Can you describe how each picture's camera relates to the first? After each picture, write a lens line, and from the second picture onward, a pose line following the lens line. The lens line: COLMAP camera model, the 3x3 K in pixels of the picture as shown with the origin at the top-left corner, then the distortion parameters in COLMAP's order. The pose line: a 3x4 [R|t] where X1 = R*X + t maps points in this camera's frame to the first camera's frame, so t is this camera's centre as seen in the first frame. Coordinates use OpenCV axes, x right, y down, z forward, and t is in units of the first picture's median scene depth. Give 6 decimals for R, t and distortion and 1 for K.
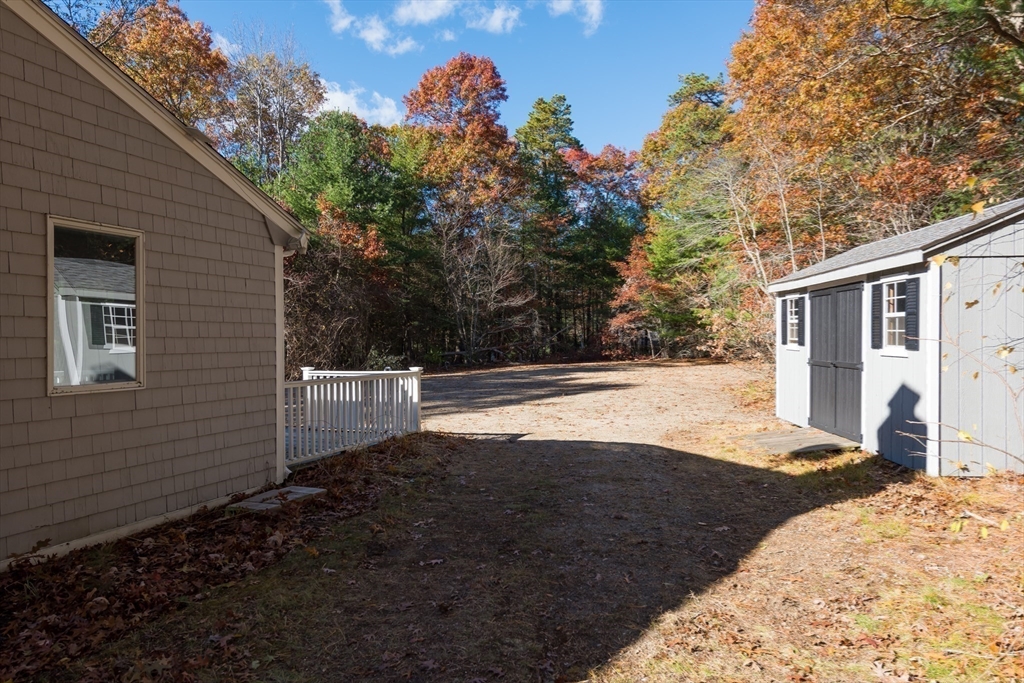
lens RADIAL K [[645.3, 0, 512.3], [0, 645.3, 341.2], [0, 0, 1]] dist [0.001277, 0.000033]
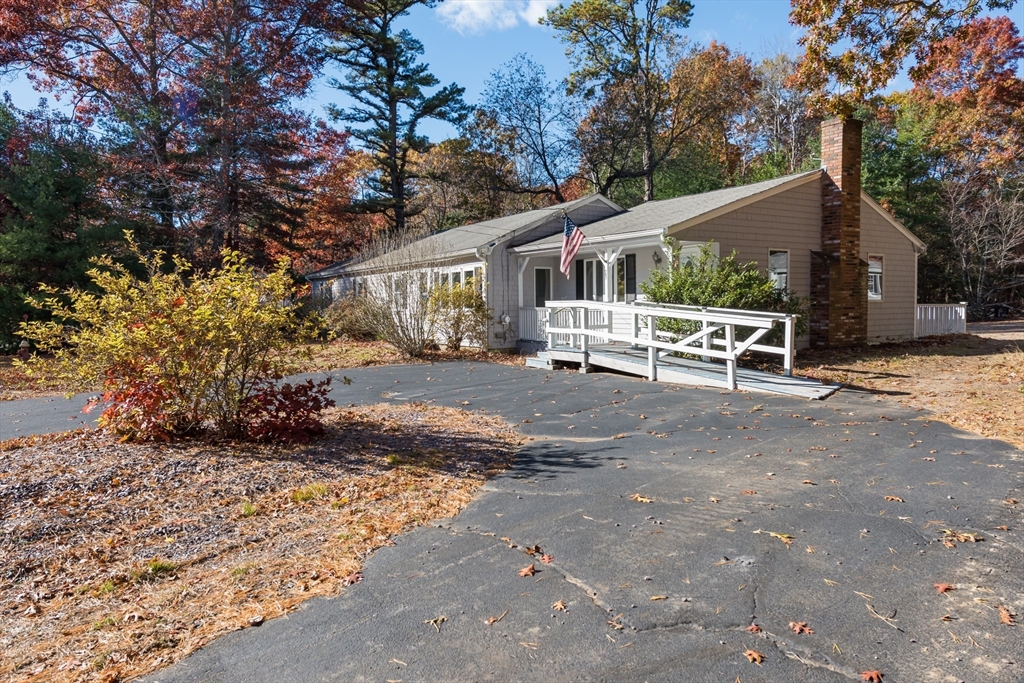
lens RADIAL K [[700.4, 0, 513.4], [0, 700.4, 346.0], [0, 0, 1]] dist [-0.007287, -0.005765]
pose [[0.805786, 0.032627, -0.591308, 0.002867], [0.002869, 0.998254, 0.058991, 0.010781], [0.592201, -0.049230, 0.804285, -0.391143]]
